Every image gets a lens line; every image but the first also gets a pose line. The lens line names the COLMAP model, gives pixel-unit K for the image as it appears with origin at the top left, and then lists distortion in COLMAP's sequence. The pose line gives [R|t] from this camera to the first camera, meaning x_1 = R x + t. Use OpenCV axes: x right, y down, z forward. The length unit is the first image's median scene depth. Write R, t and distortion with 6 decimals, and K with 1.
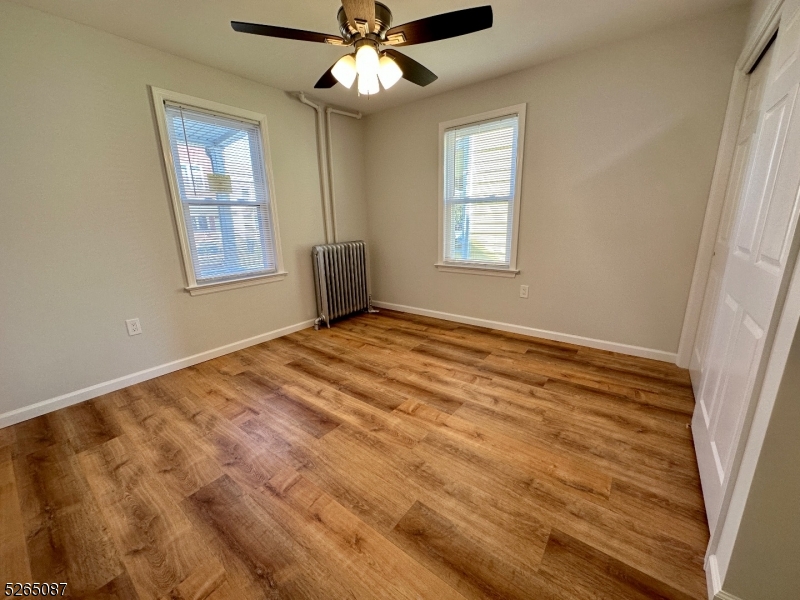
lens RADIAL K [[318.7, 0, 399.0], [0, 318.7, 300.2], [0, 0, 1]] dist [-0.002276, 0.000919]
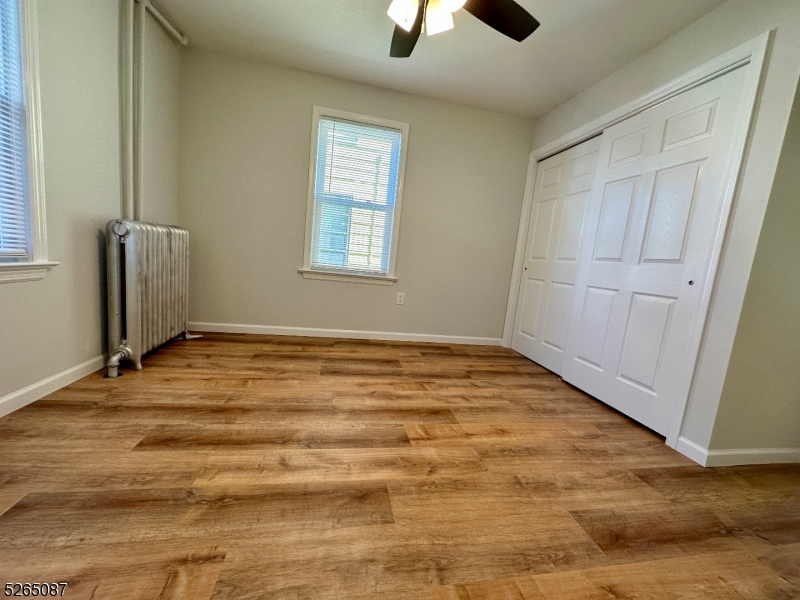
lens RADIAL K [[318.7, 0, 399.3], [0, 318.7, 299.4], [0, 0, 1]] dist [-0.002276, 0.000919]
pose [[0.651290, -0.005486, 0.758809, -0.497261], [0.068830, 0.996279, -0.051874, 0.036066], [-0.755701, 0.086014, 0.649244, 0.406342]]
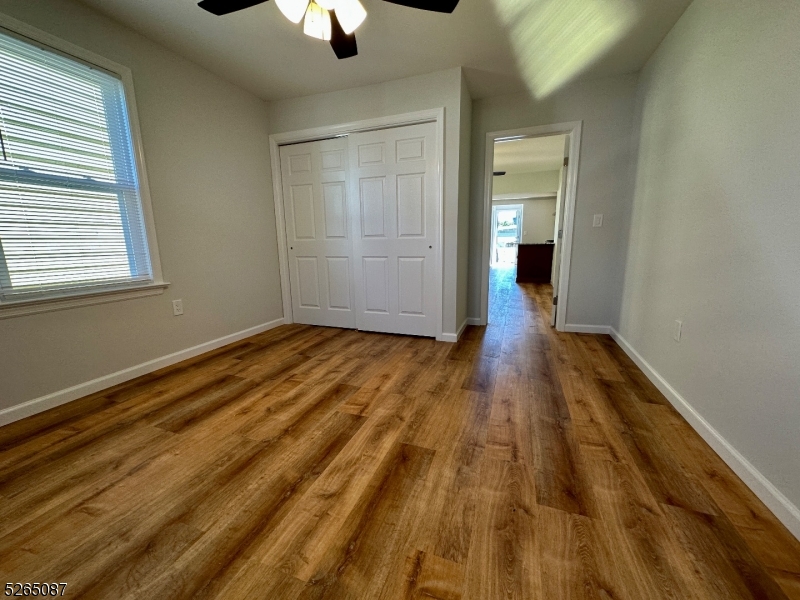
lens RADIAL K [[318.7, 0, 401.4], [0, 318.7, 299.2], [0, 0, 1]] dist [-0.002276, 0.000919]
pose [[-0.304183, -0.142684, 0.941867, -0.681088], [0.254646, 0.940560, 0.224726, -0.104988], [-0.917948, 0.308200, -0.249768, 0.834374]]
